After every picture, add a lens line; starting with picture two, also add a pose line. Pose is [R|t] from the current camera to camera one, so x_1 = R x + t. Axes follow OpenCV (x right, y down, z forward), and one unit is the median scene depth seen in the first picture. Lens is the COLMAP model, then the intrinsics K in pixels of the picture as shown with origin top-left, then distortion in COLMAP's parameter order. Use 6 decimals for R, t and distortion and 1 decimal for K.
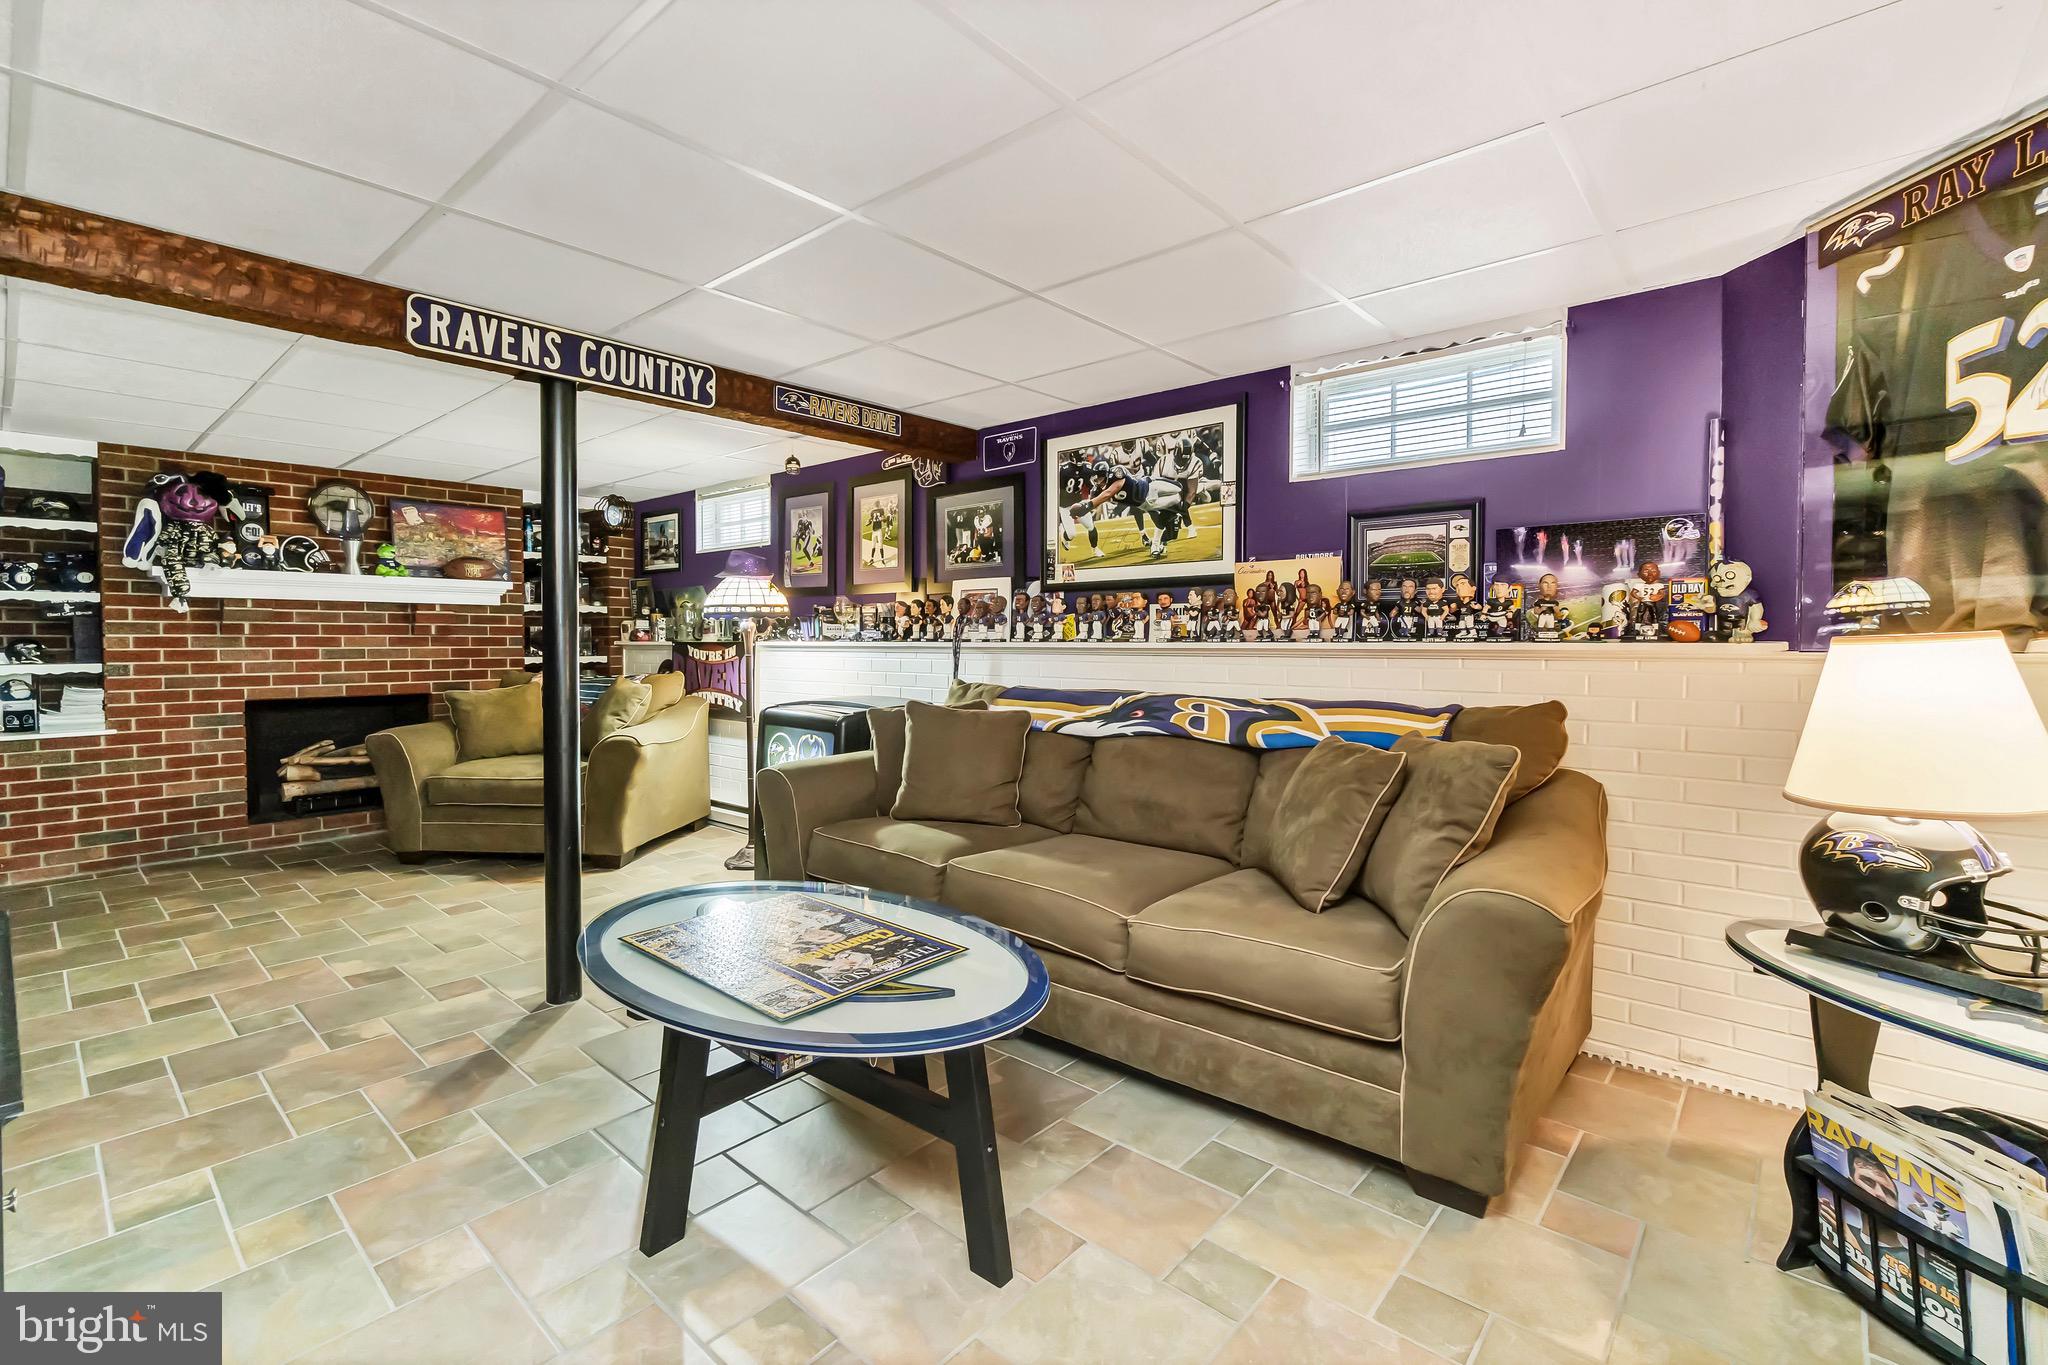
lens RADIAL K [[896.5, 0, 1024.0], [0, 896.5, 682.5], [0, 0, 1]] dist [-0.001182, -0.000208]
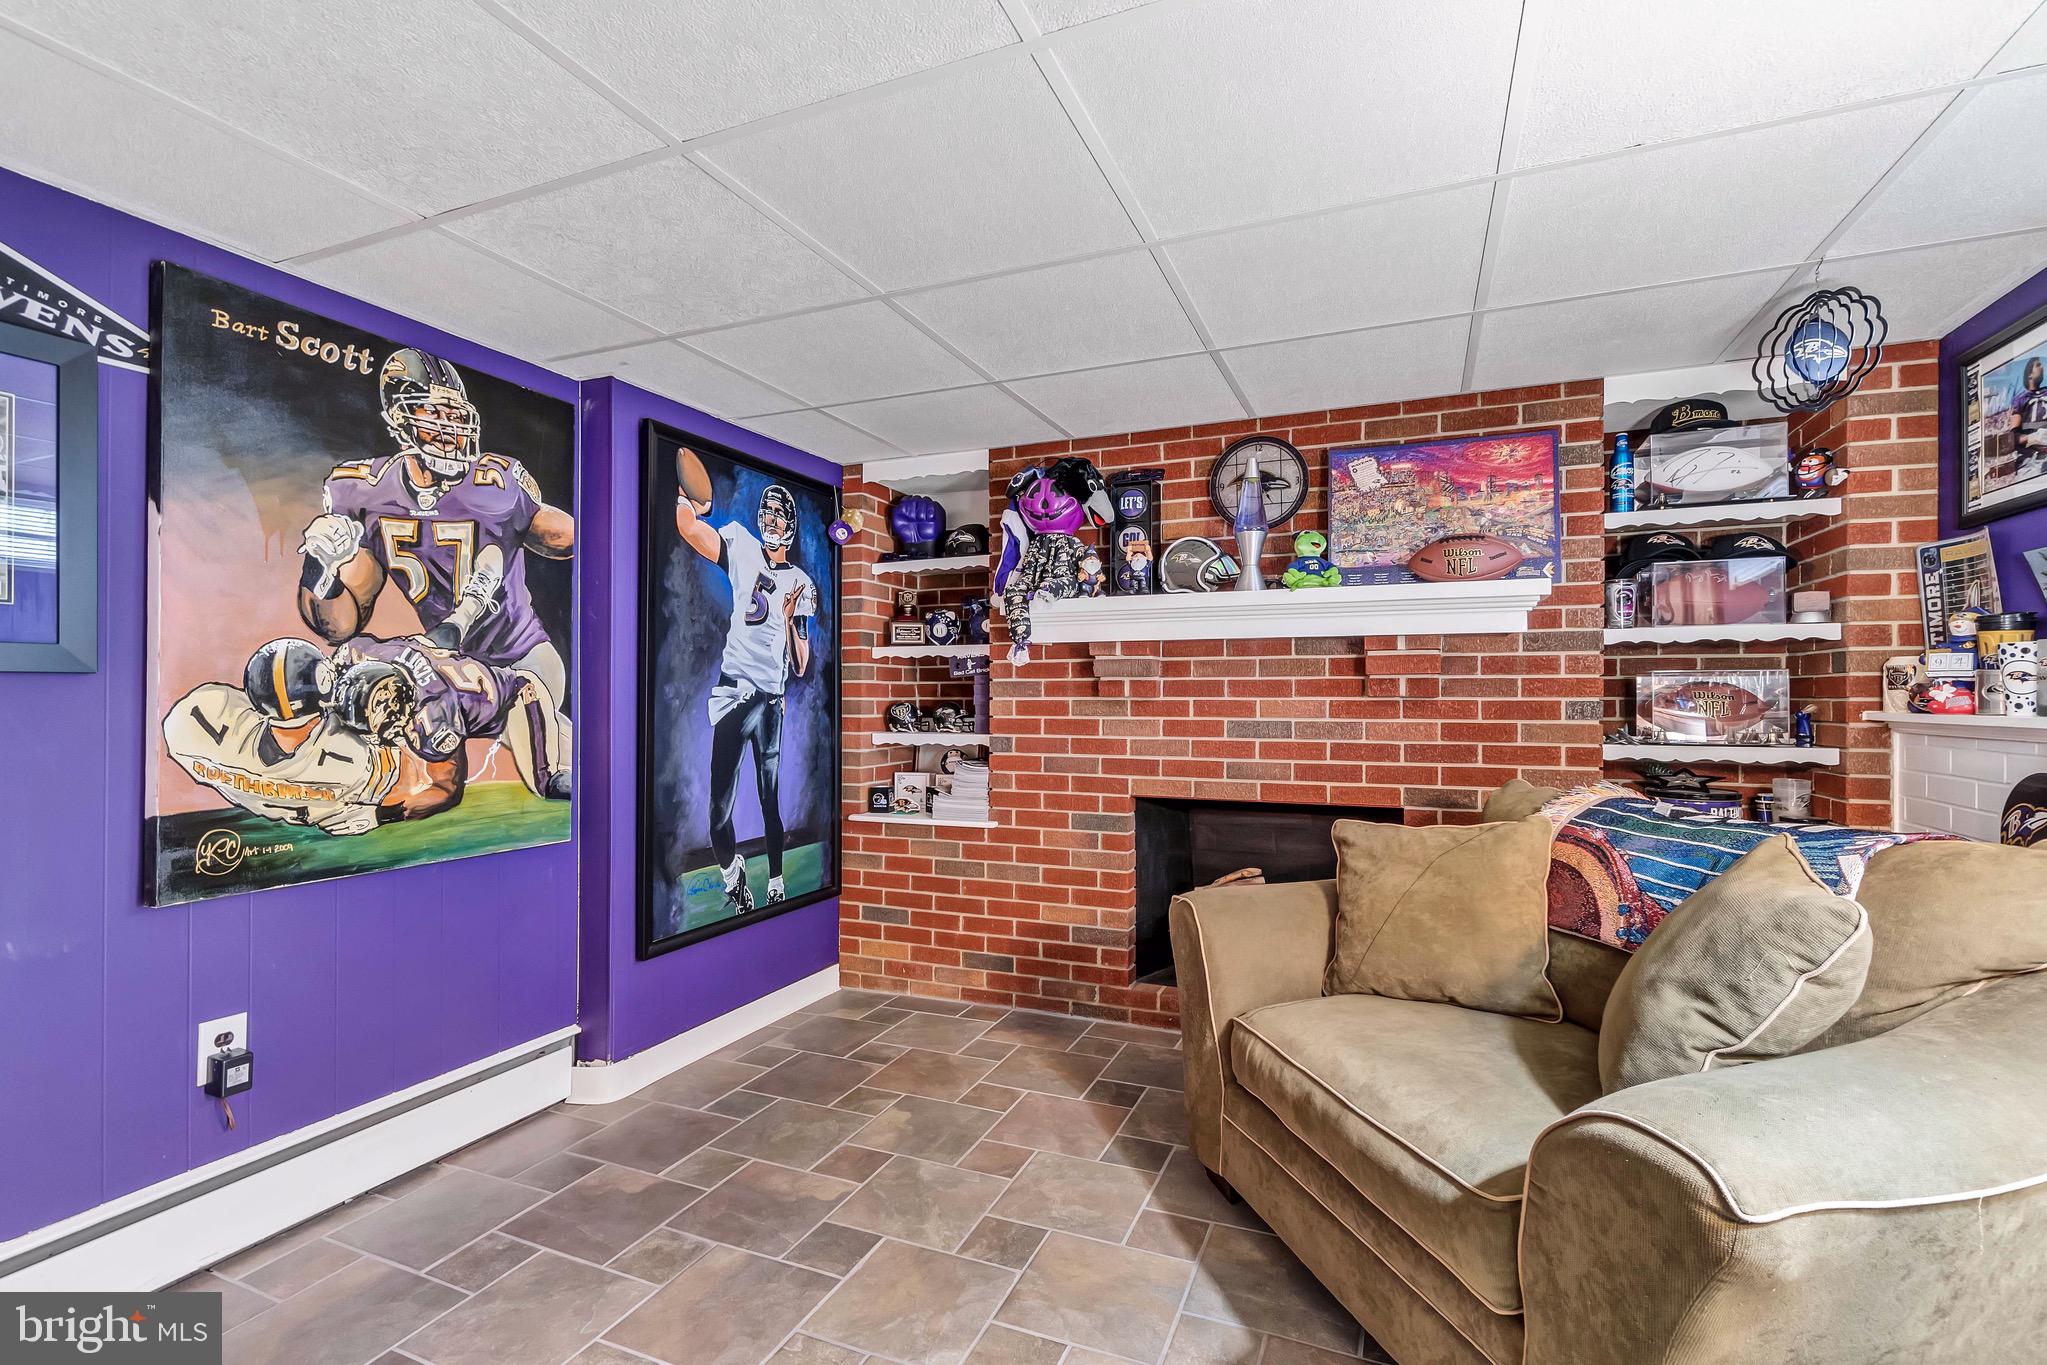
lens RADIAL K [[896.1, 0, 1023.5], [0, 896.1, 682.5], [0, 0, 1]] dist [-0.001182, -0.000208]
pose [[0.280032, -0.010975, -0.959928, -0.199910], [-0.044881, 0.998692, -0.024510, -0.034715], [0.958941, 0.049946, 0.279173, 0.578223]]
